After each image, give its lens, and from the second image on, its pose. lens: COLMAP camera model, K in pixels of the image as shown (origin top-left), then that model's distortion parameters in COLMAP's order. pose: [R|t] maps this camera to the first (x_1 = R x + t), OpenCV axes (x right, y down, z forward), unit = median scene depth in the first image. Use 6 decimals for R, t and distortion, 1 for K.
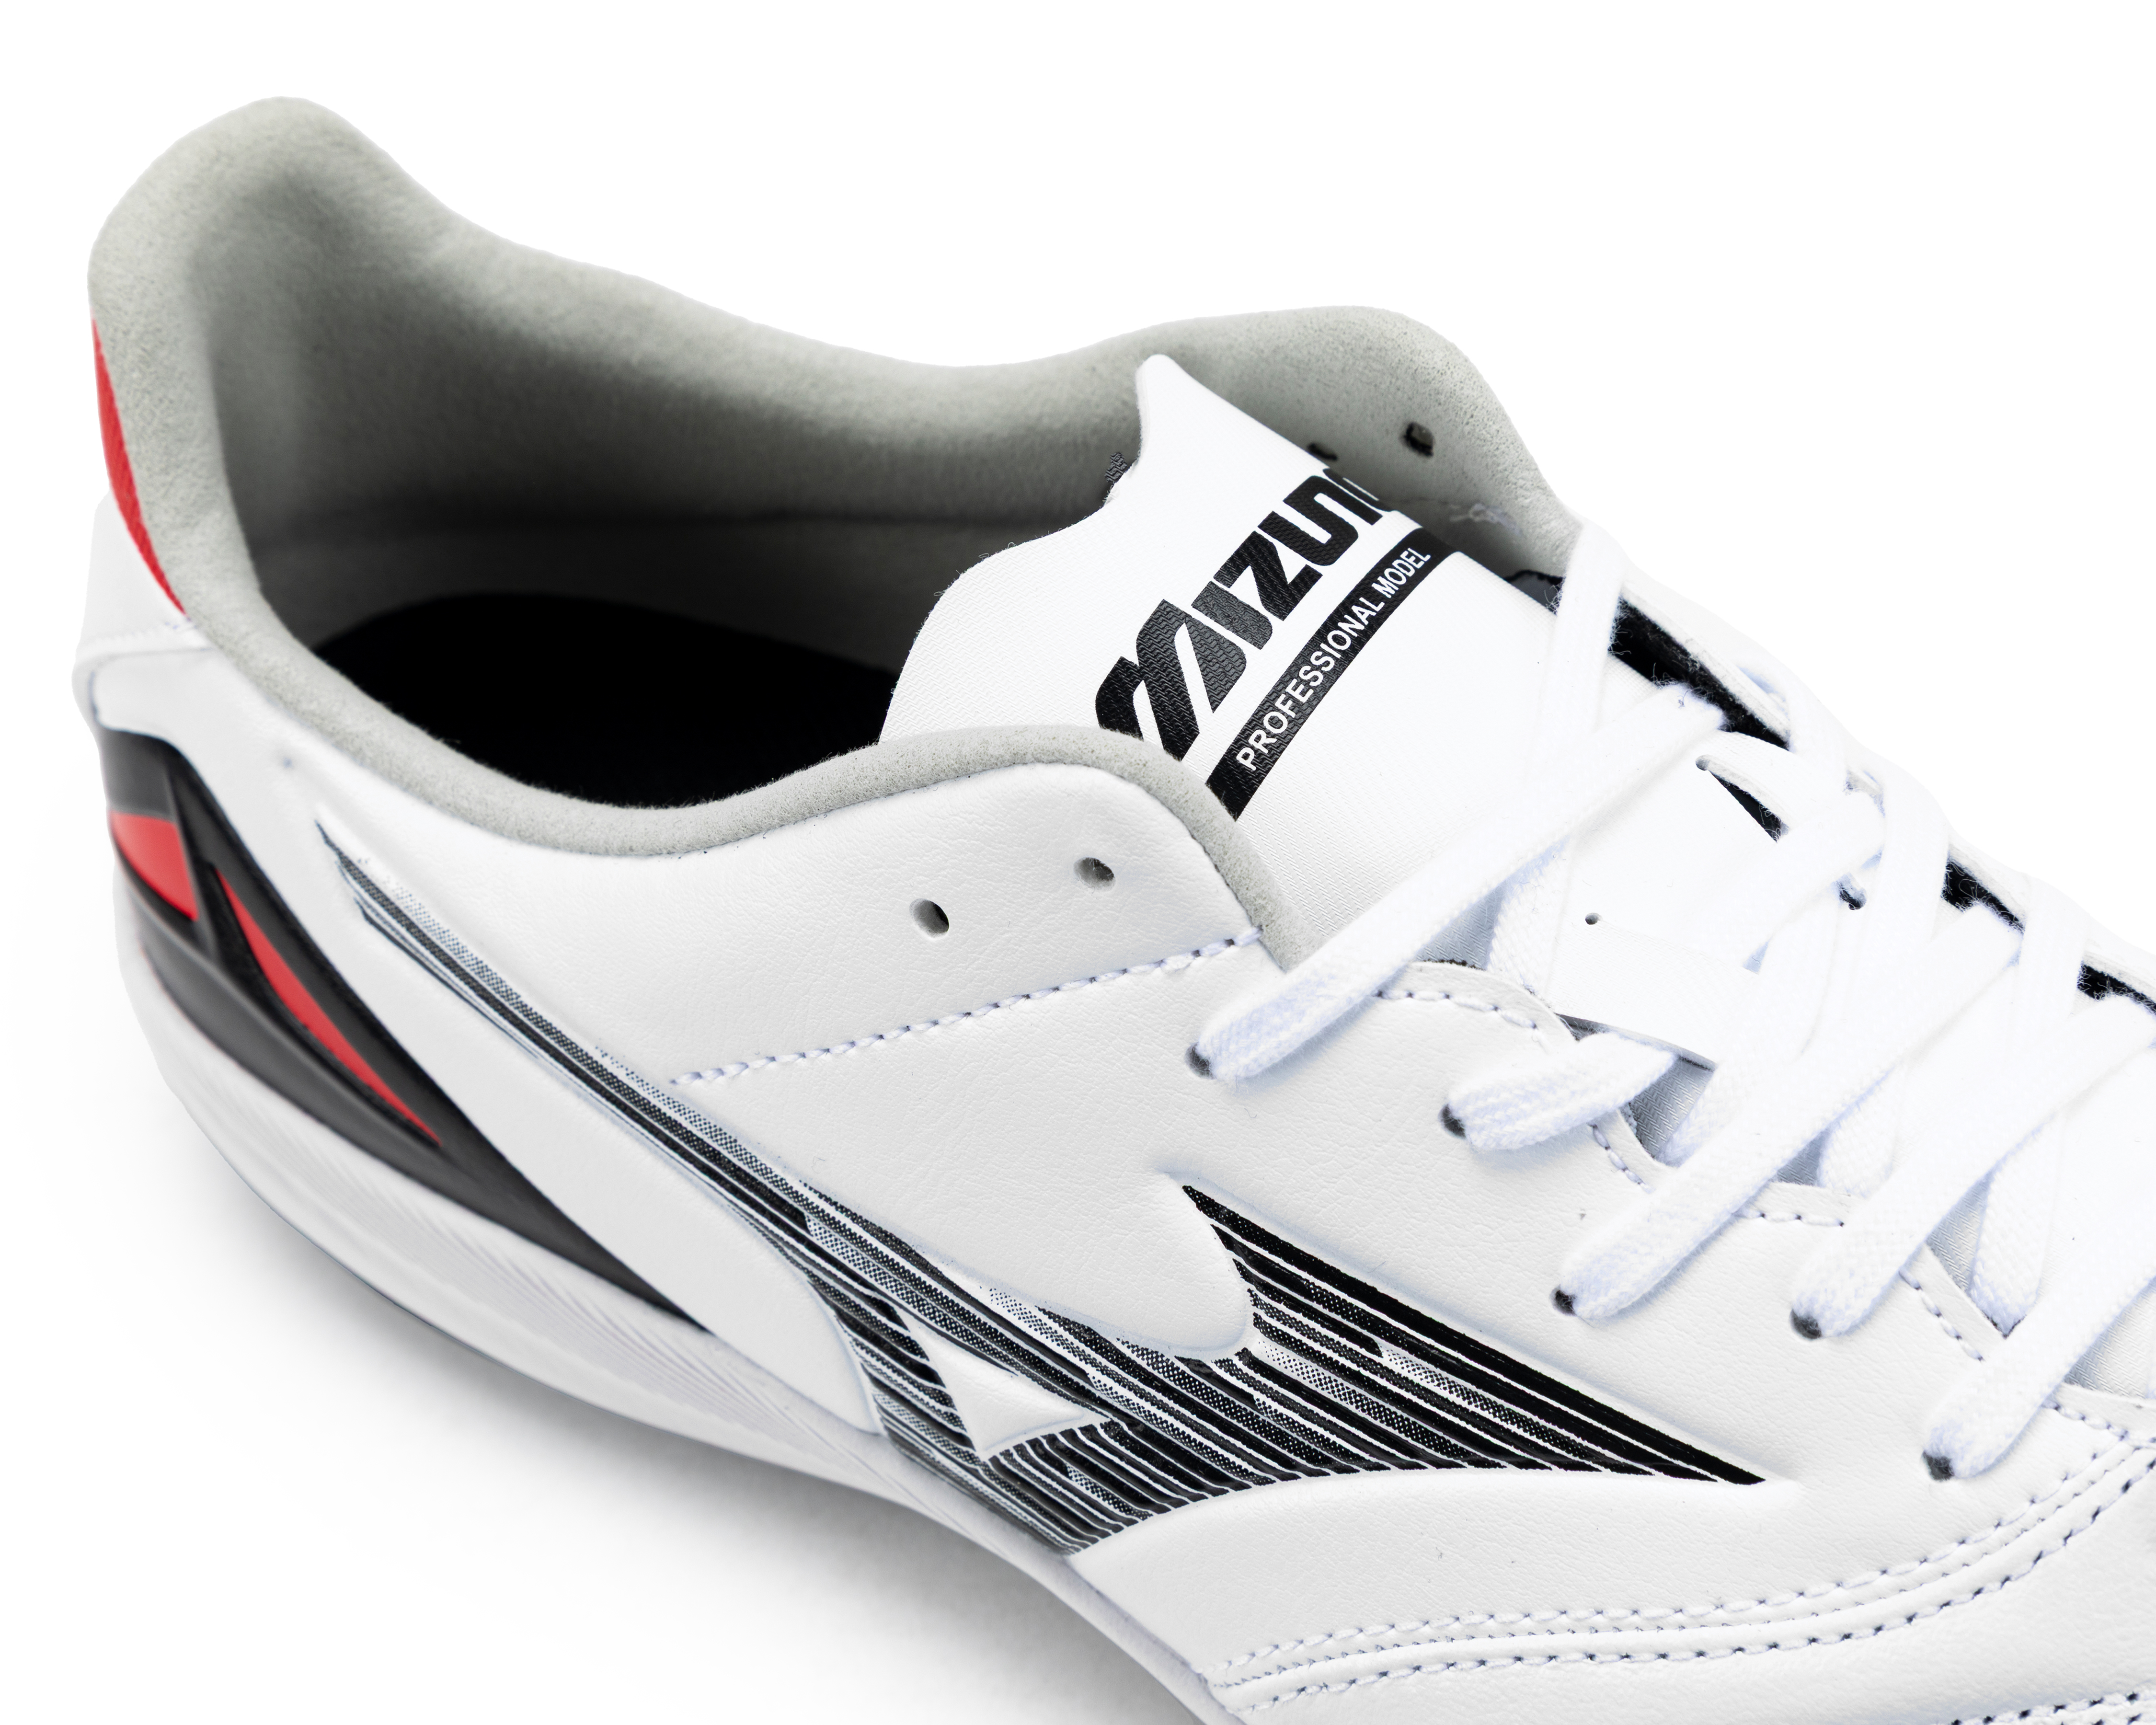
lens RADIAL K [[3823.6, 0, 1078.0], [0, 3823.6, 862.5], [0, 0, 1]] dist [-0.011285, -0.213726]
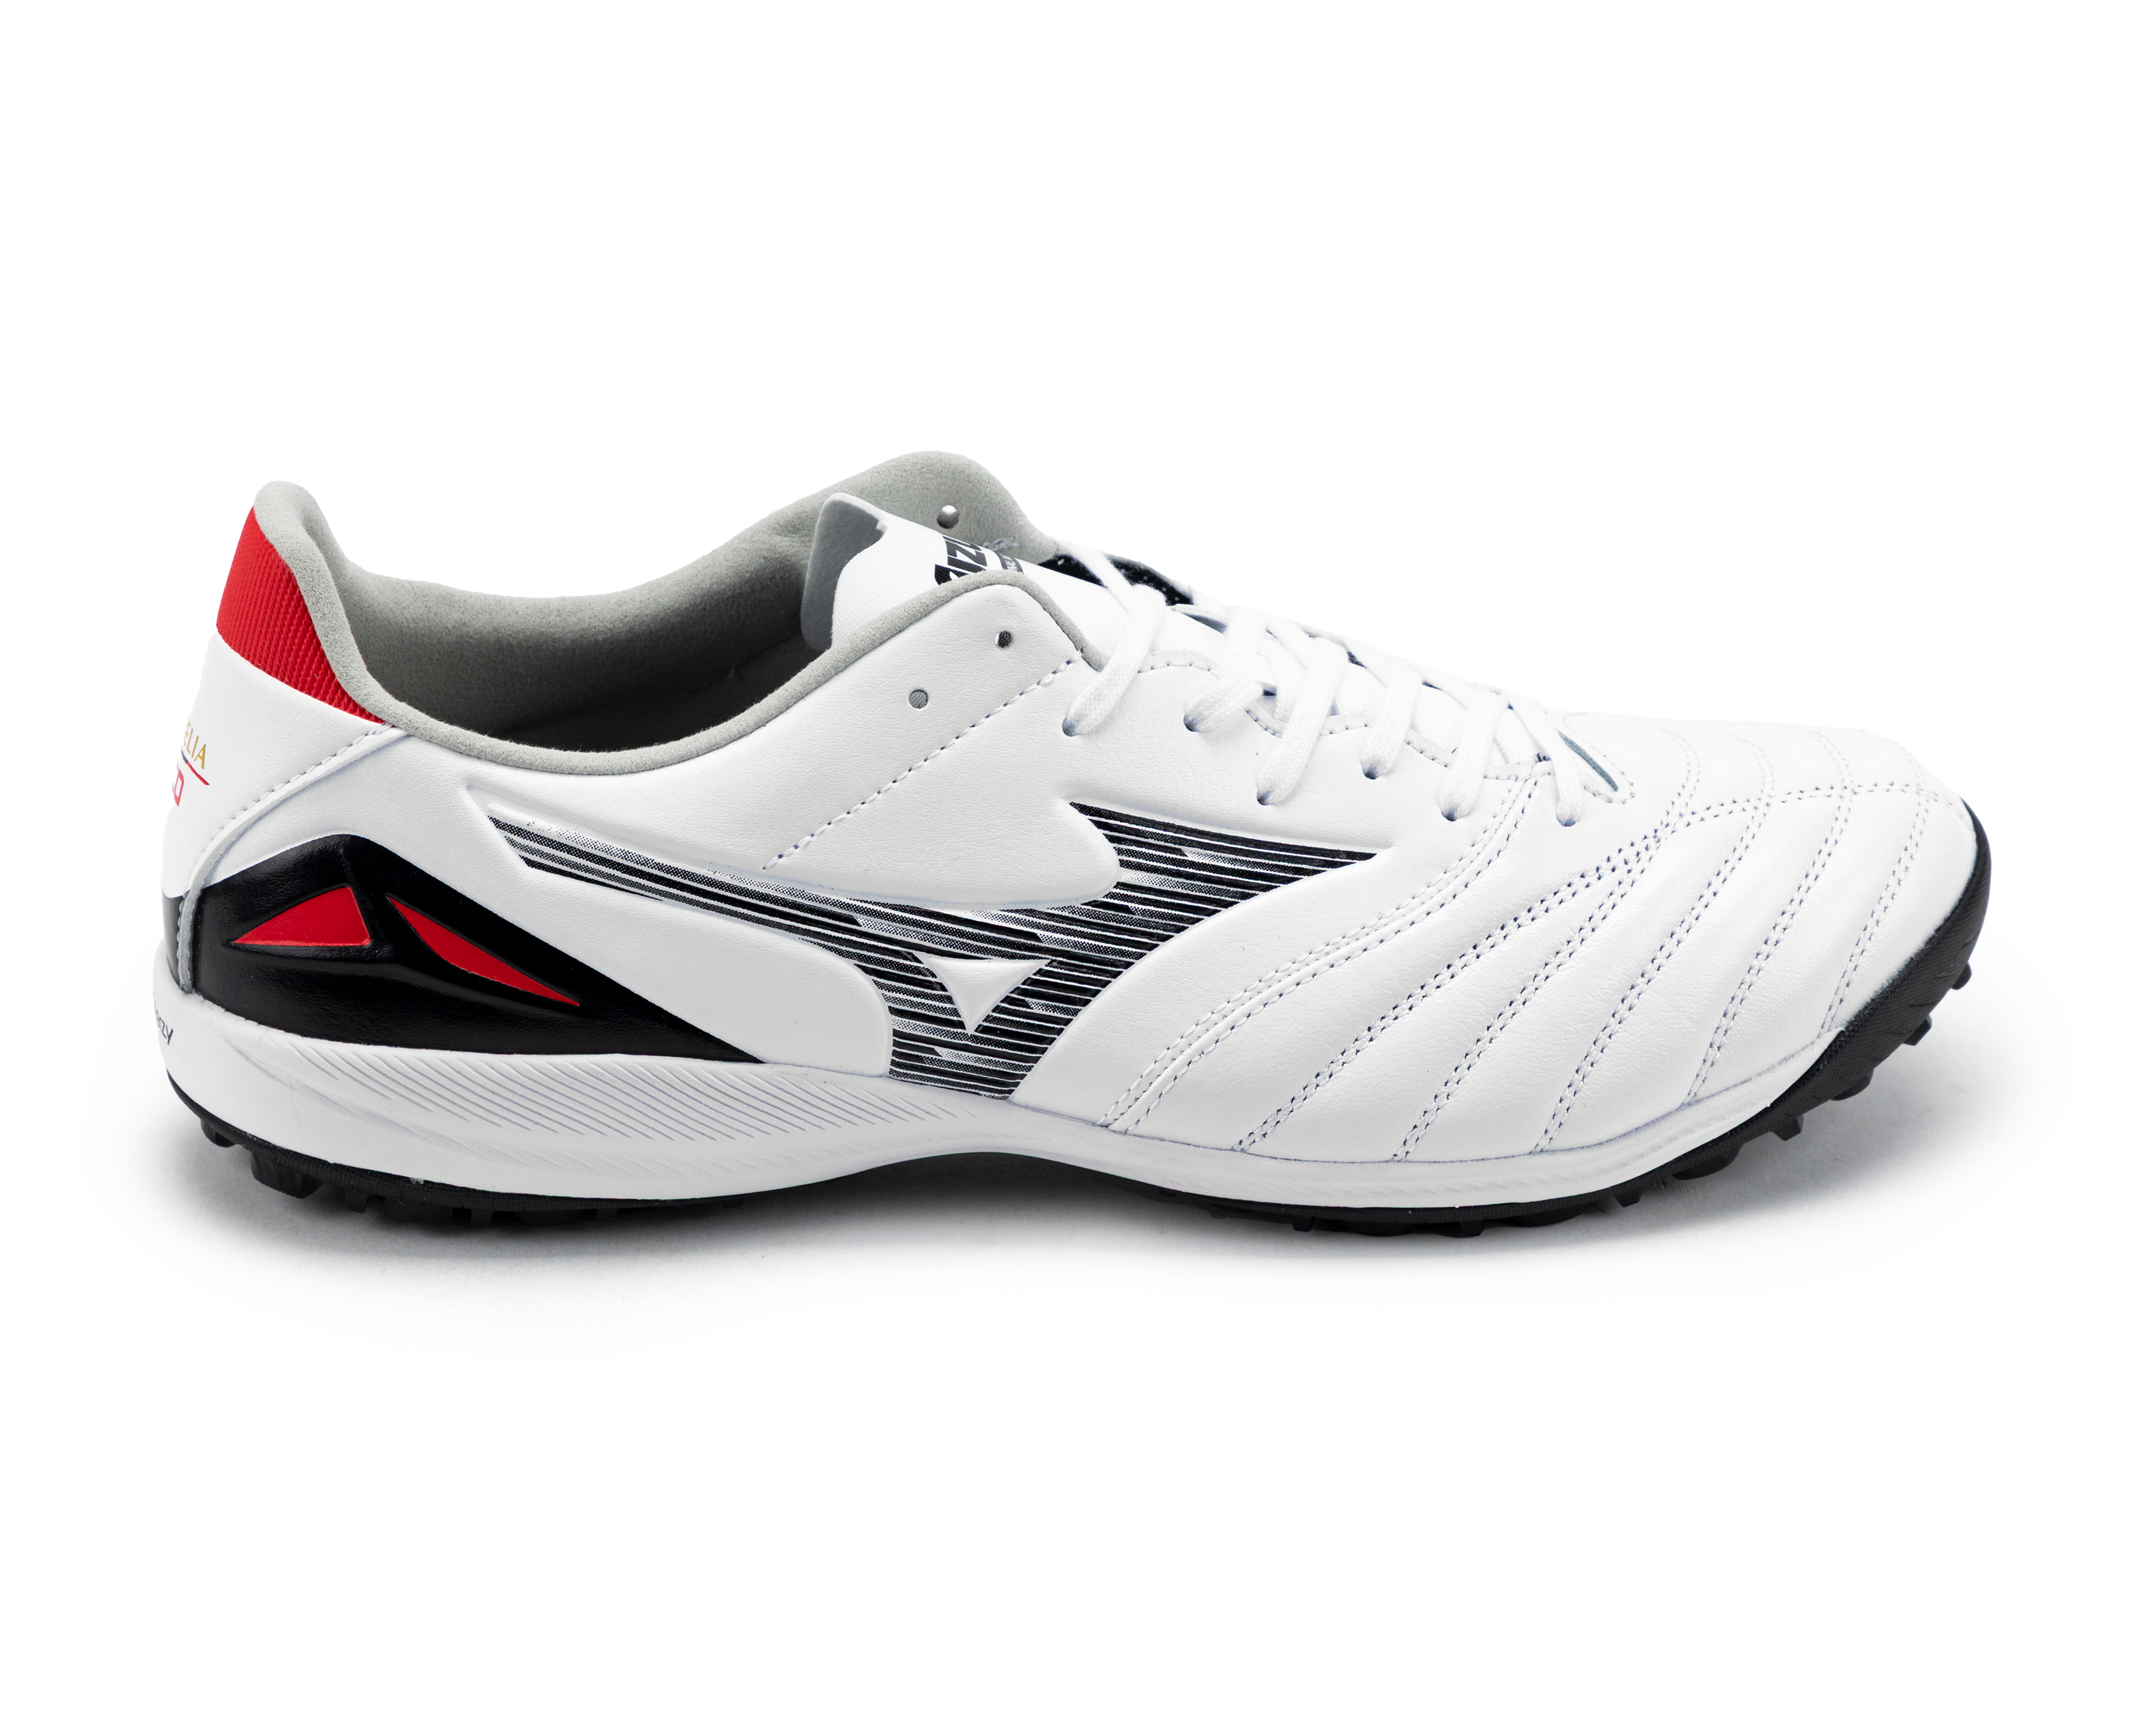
lens RADIAL K [[6043.4, 0, 1078.0], [0, 6043.4, 862.5], [0, 0, 1]] dist [0.556862, -19.580910]
pose [[0.803791, -0.158949, 0.573285, -1.695602], [0.365607, 0.892175, -0.265246, 0.905289], [-0.469310, 0.422799, 0.775235, -1.352379]]
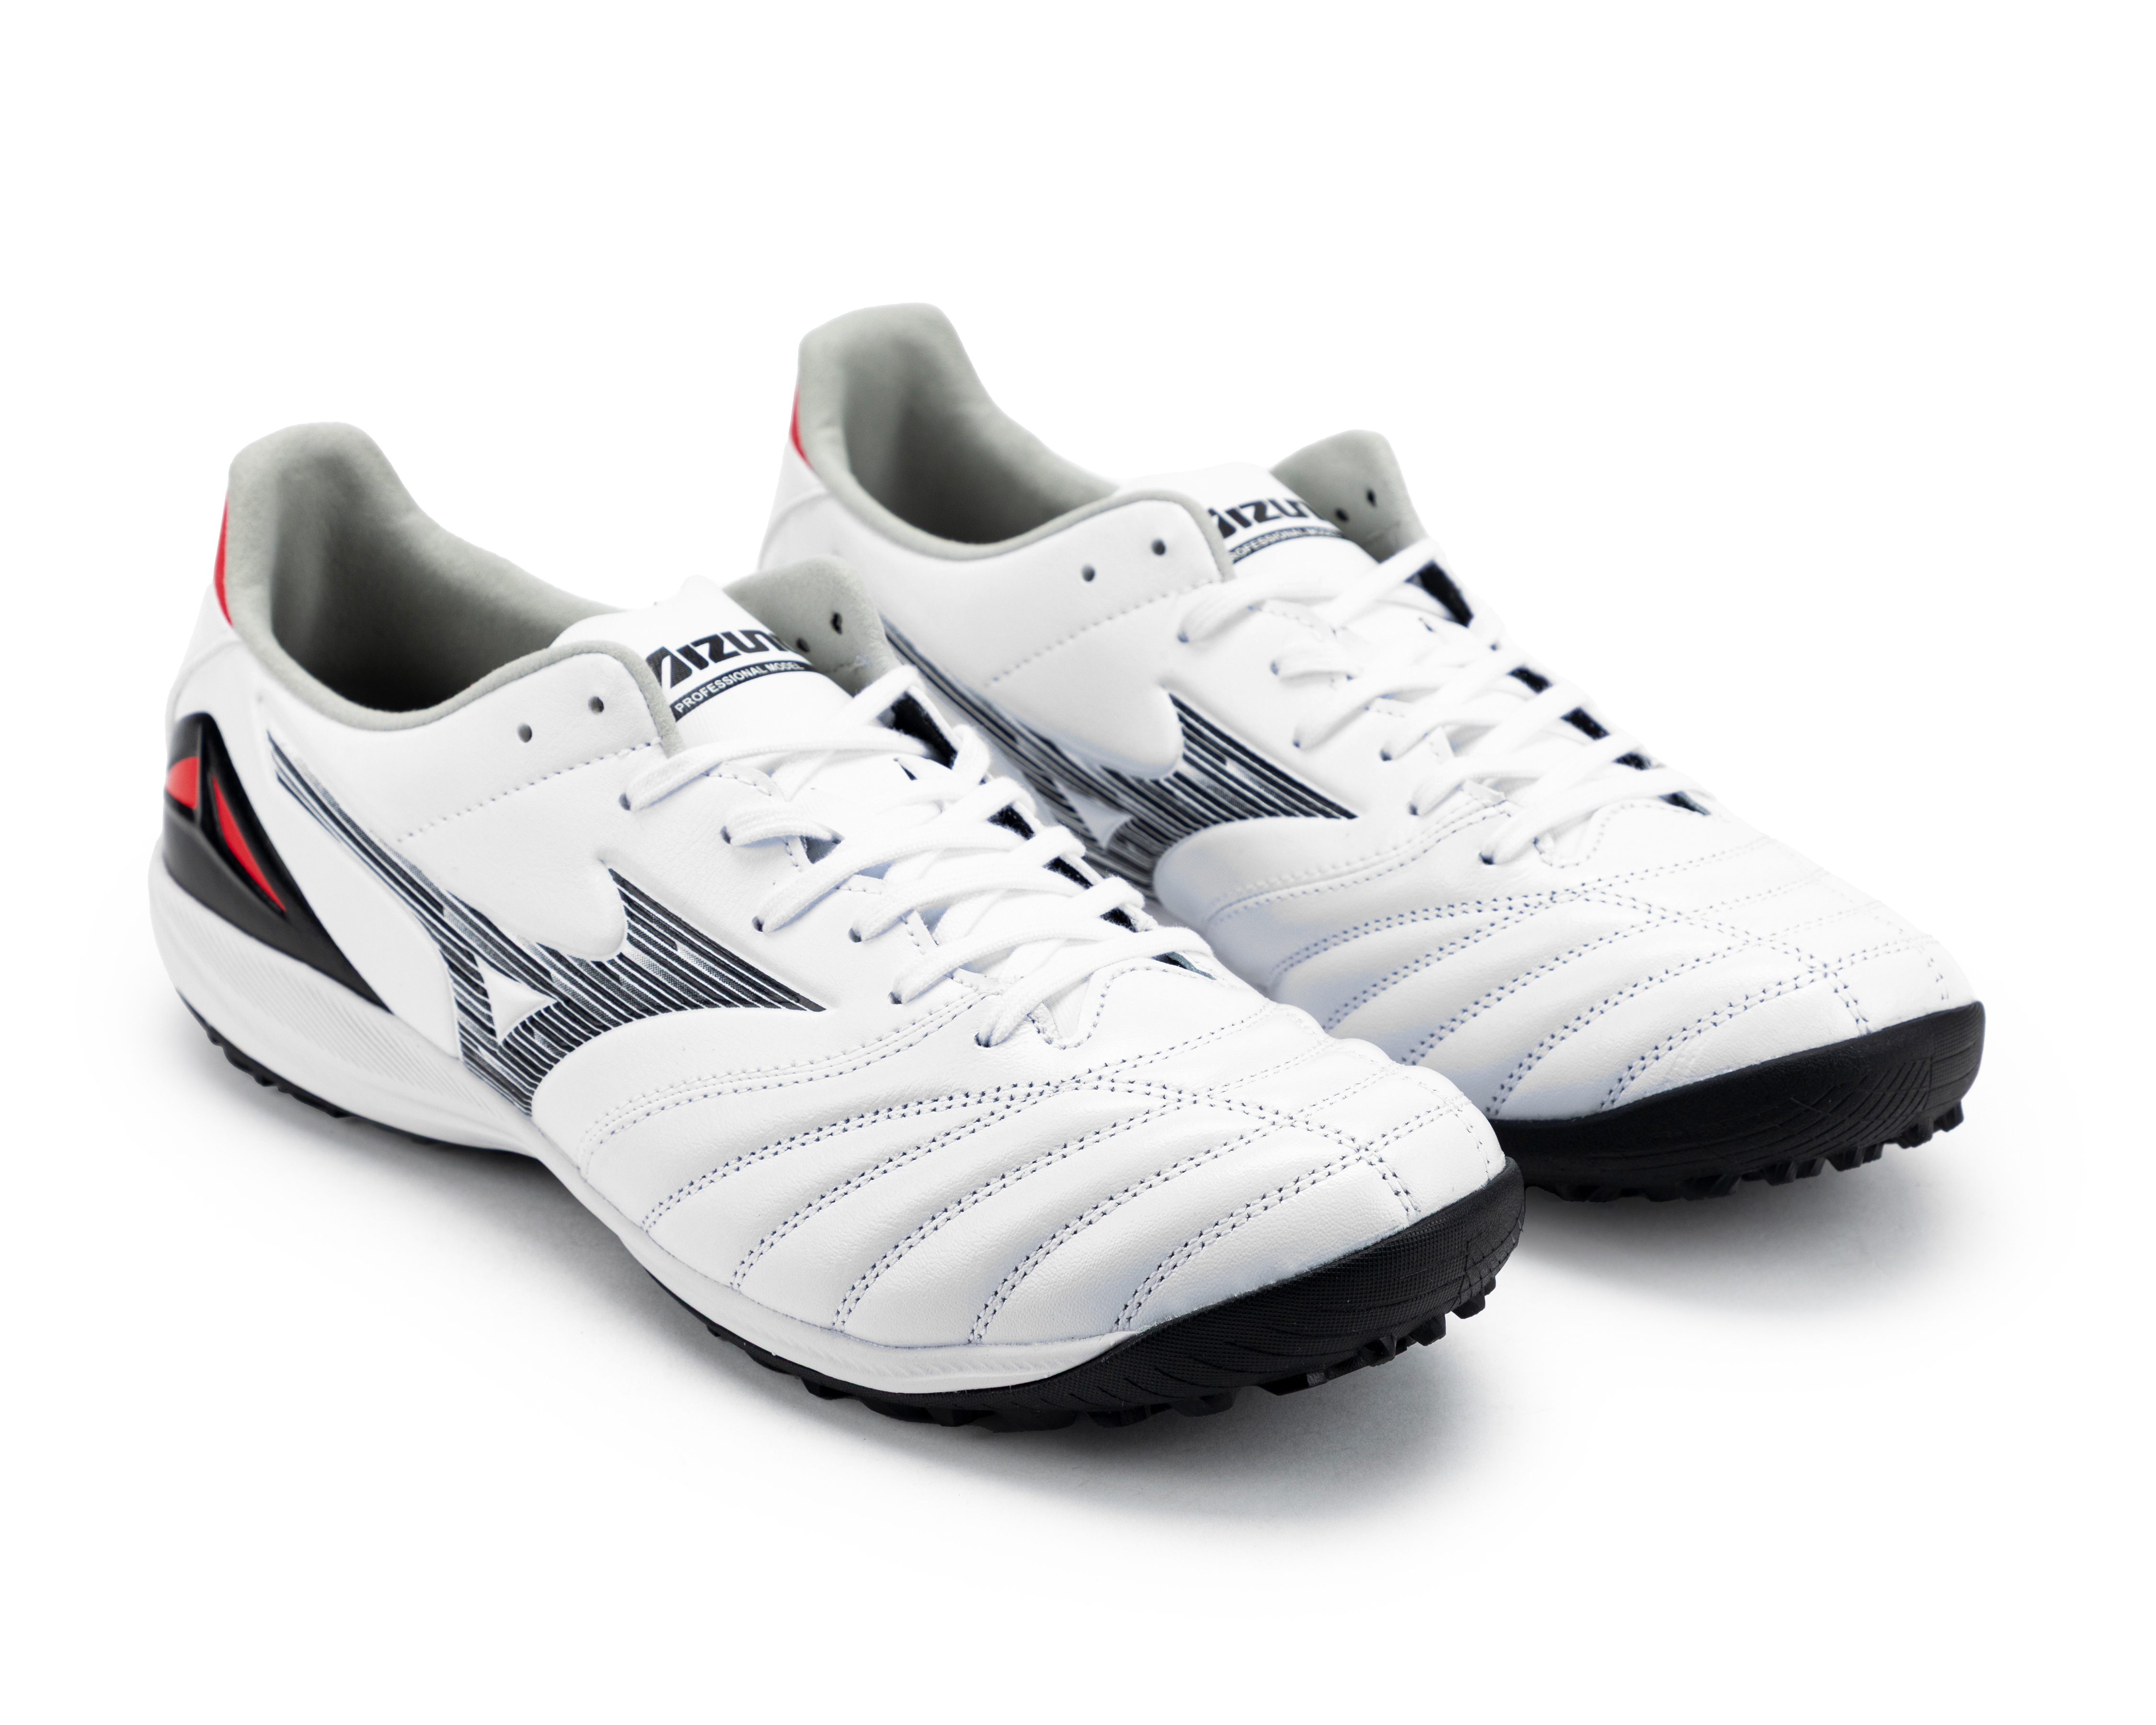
lens RADIAL K [[6043.4, 0, 1078.0], [0, 6043.4, 862.5], [0, 0, 1]] dist [0.556862, -19.580910]
pose [[0.973684, 0.172154, -0.149343, 0.756953], [-0.216175, 0.905158, -0.366002, 1.214534], [0.072171, 0.388654, 0.918553, -2.007280]]
